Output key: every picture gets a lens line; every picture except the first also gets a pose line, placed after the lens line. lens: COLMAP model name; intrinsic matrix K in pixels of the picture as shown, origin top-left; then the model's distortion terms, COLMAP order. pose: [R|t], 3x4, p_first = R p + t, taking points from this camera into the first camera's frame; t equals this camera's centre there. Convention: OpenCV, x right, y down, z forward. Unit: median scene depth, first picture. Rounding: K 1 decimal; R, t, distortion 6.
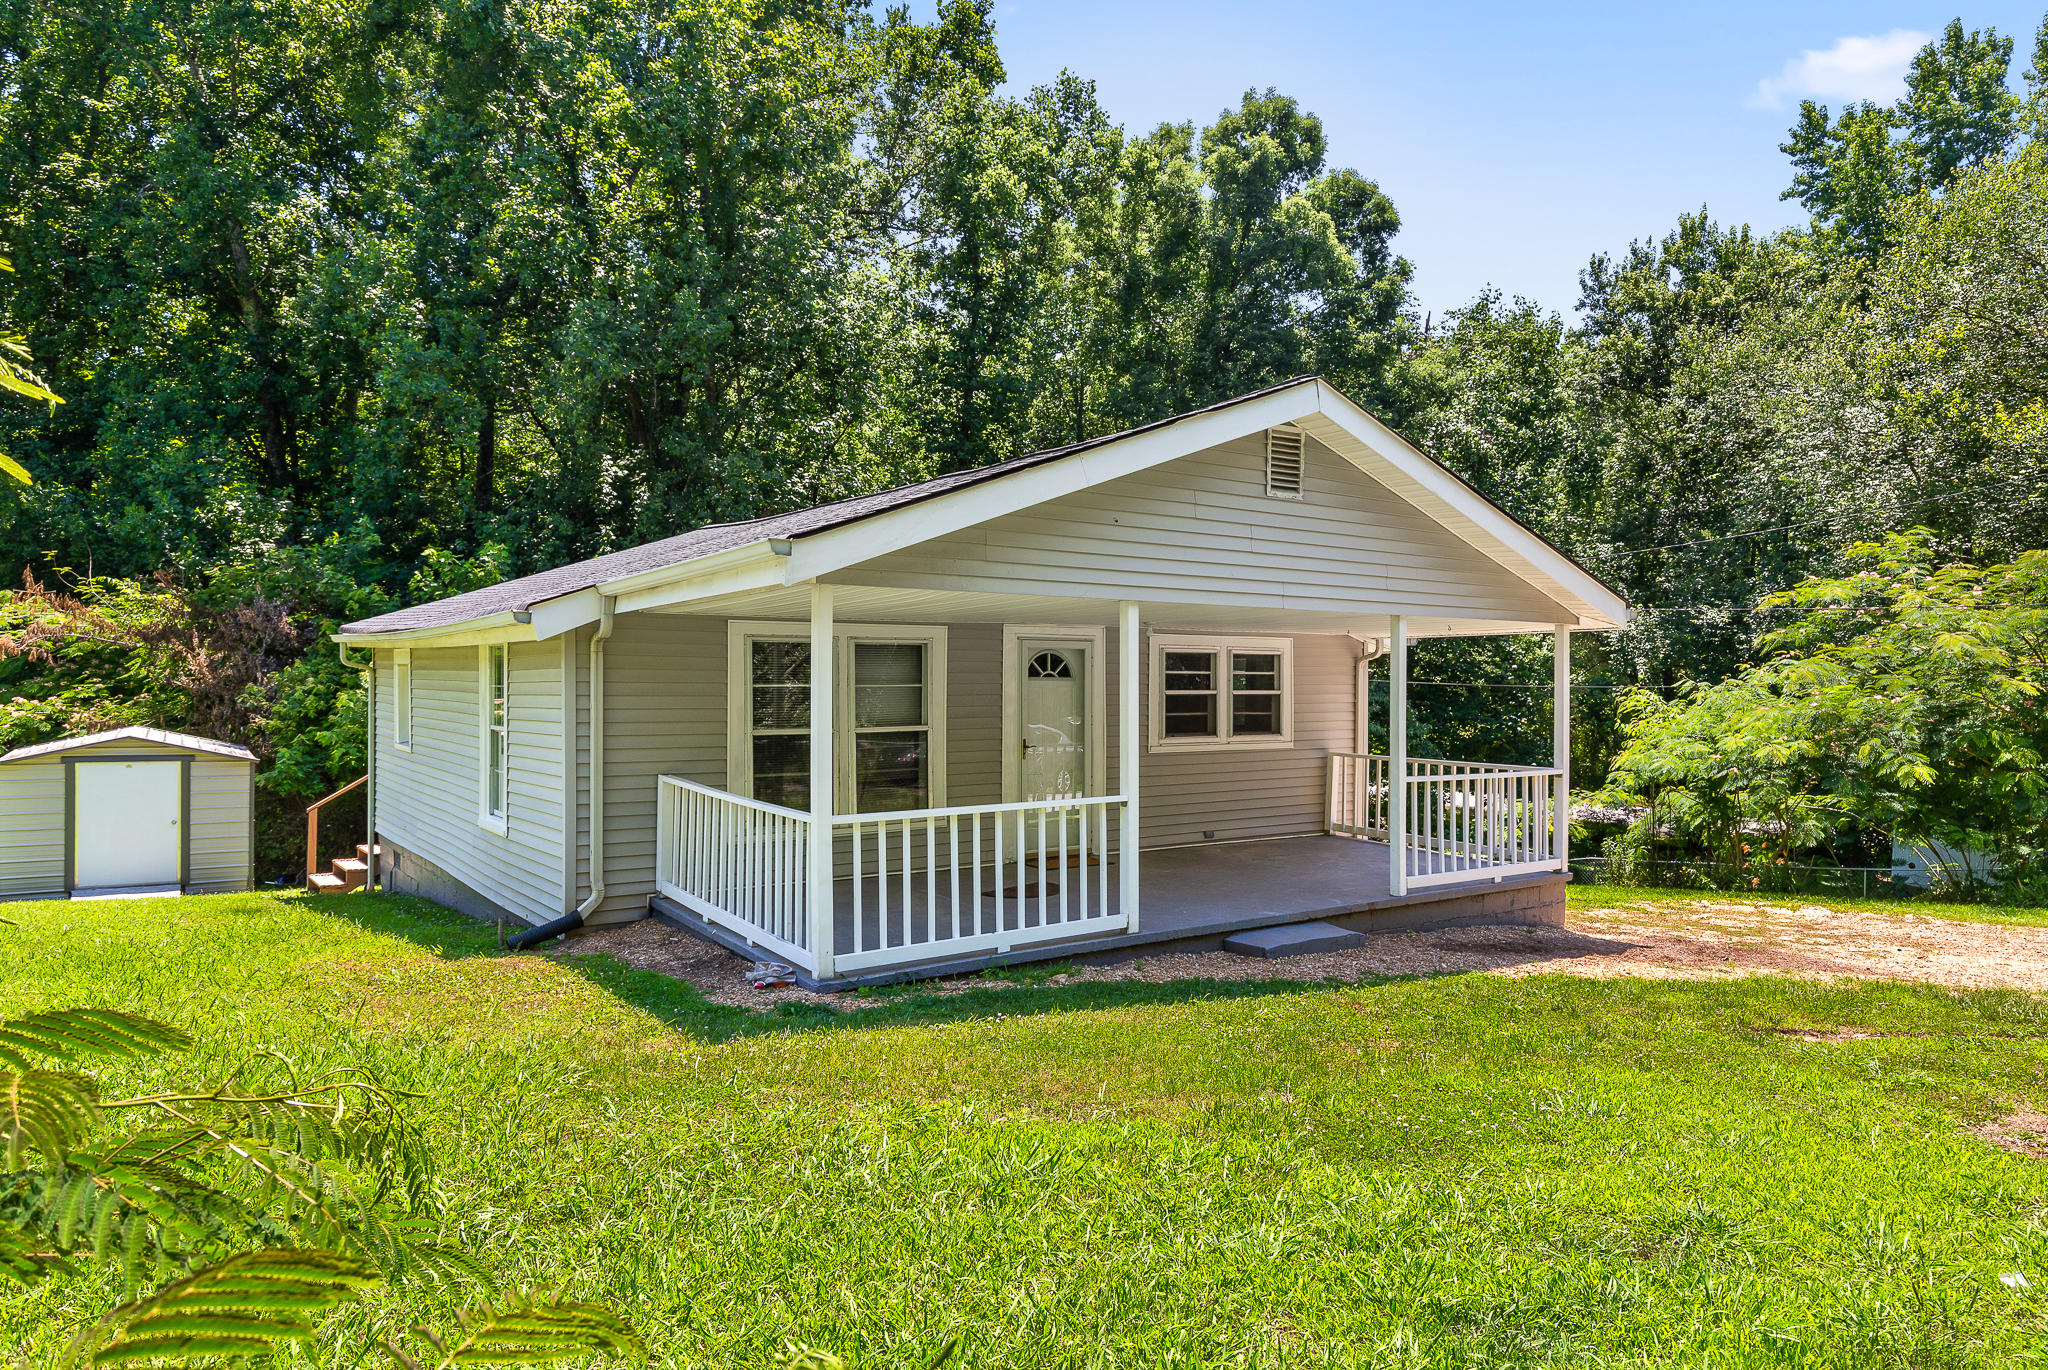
lens RADIAL K [[1317.9, 0, 1140.1], [0, 1317.9, 694.8], [0, 0, 1]] dist [0.002342, 0.000777]
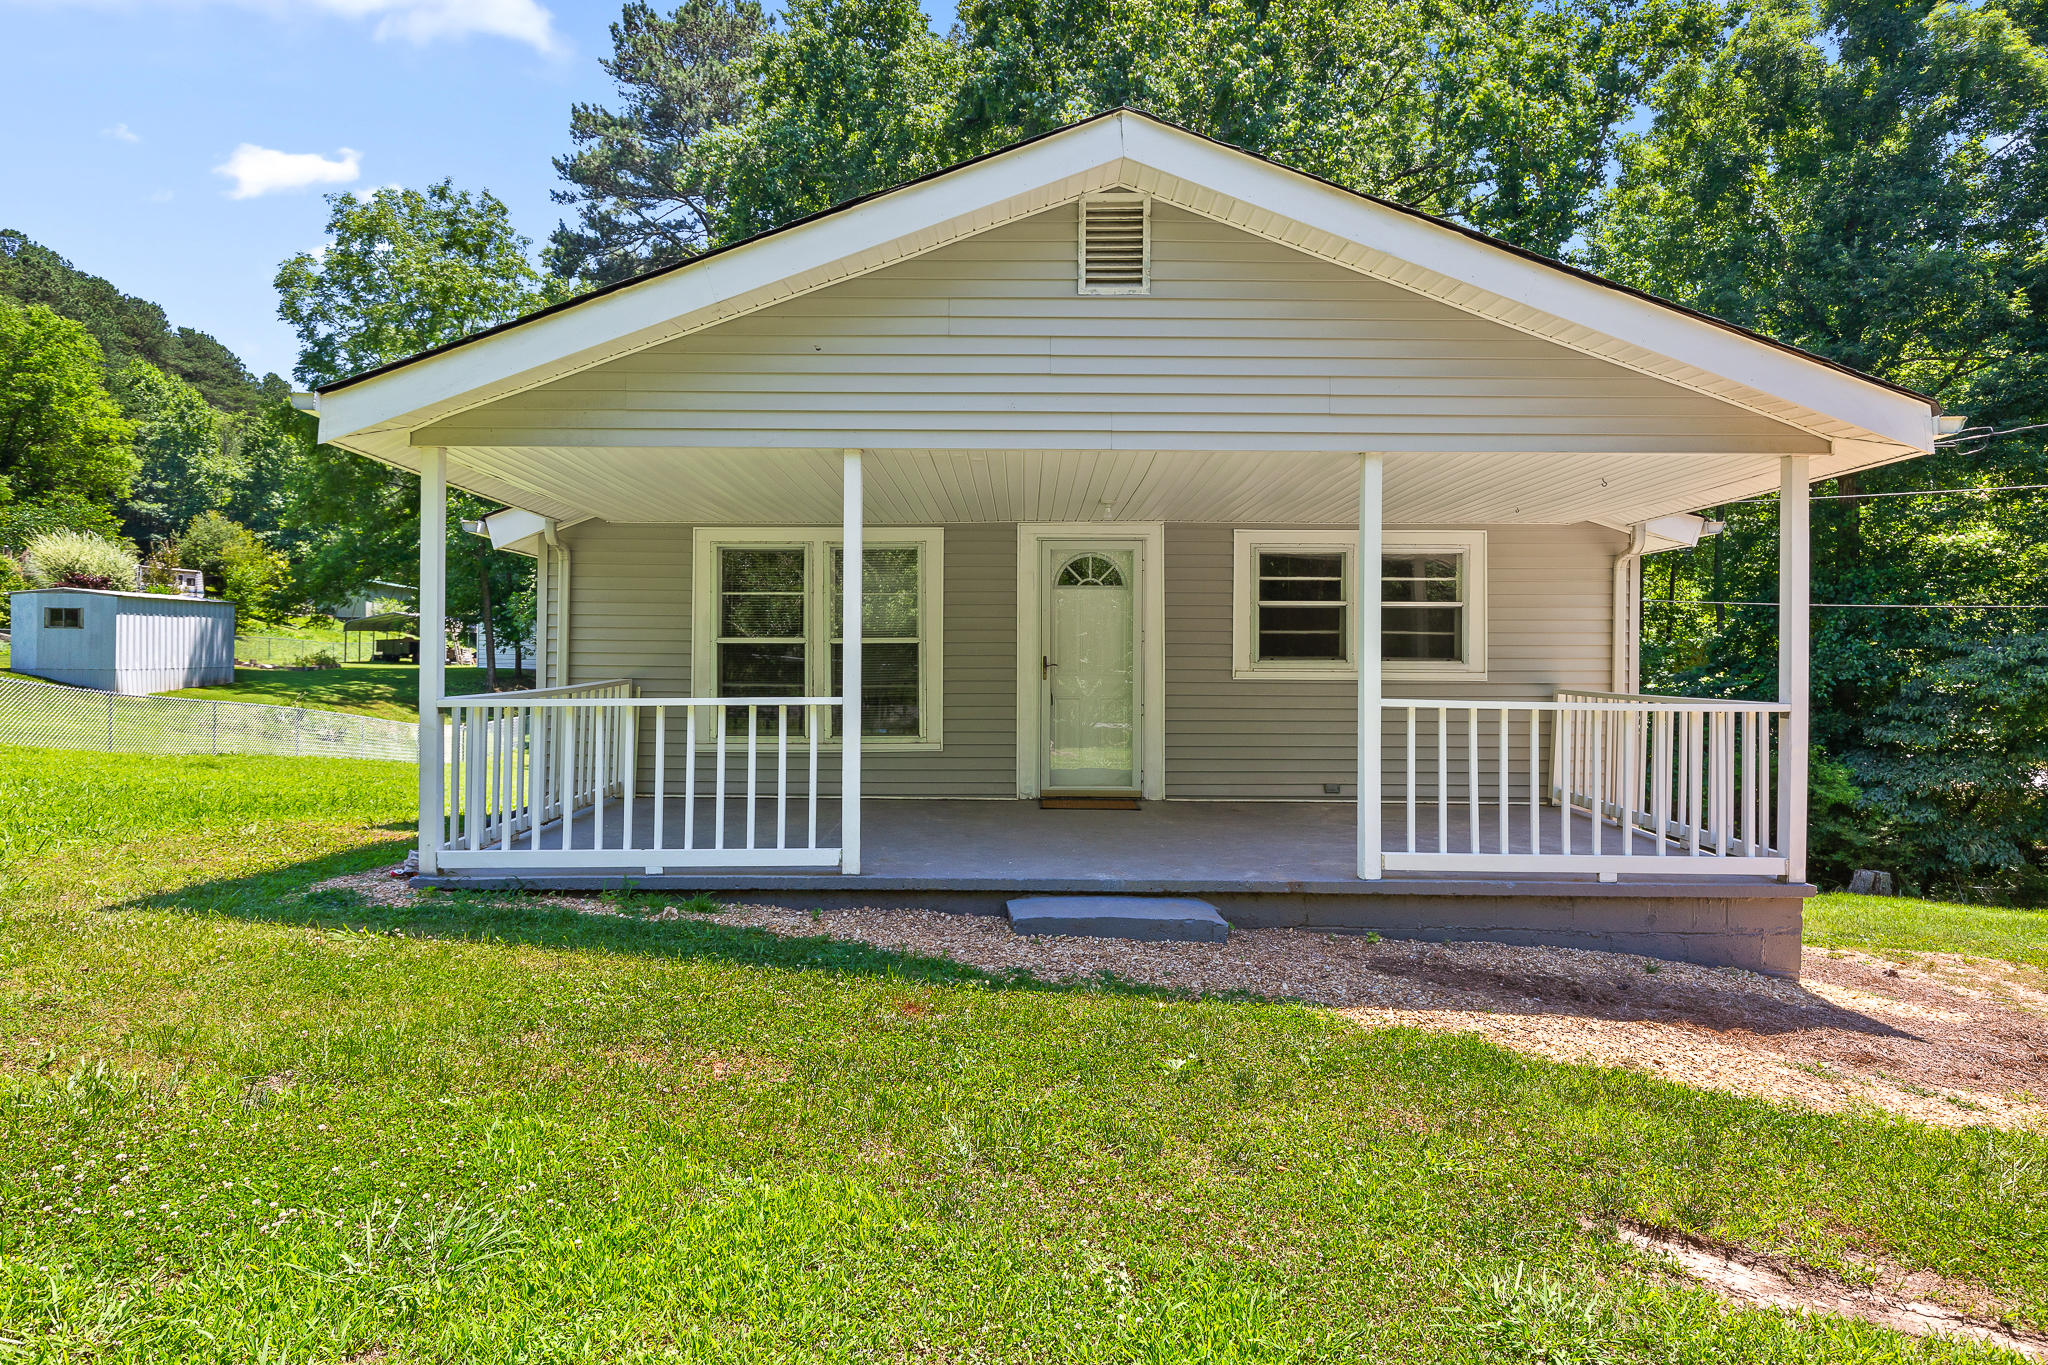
lens RADIAL K [[1186.1, 0, 1024.0], [0, 1186.1, 682.5], [0, 0, 1]] dist [-0.004579, 0.000877]
pose [[0.781971, 0.008821, -0.623252, 0.338968], [-0.005976, 0.999960, 0.006655, 0.040106], [0.623286, -0.001479, 0.781993, 0.336414]]
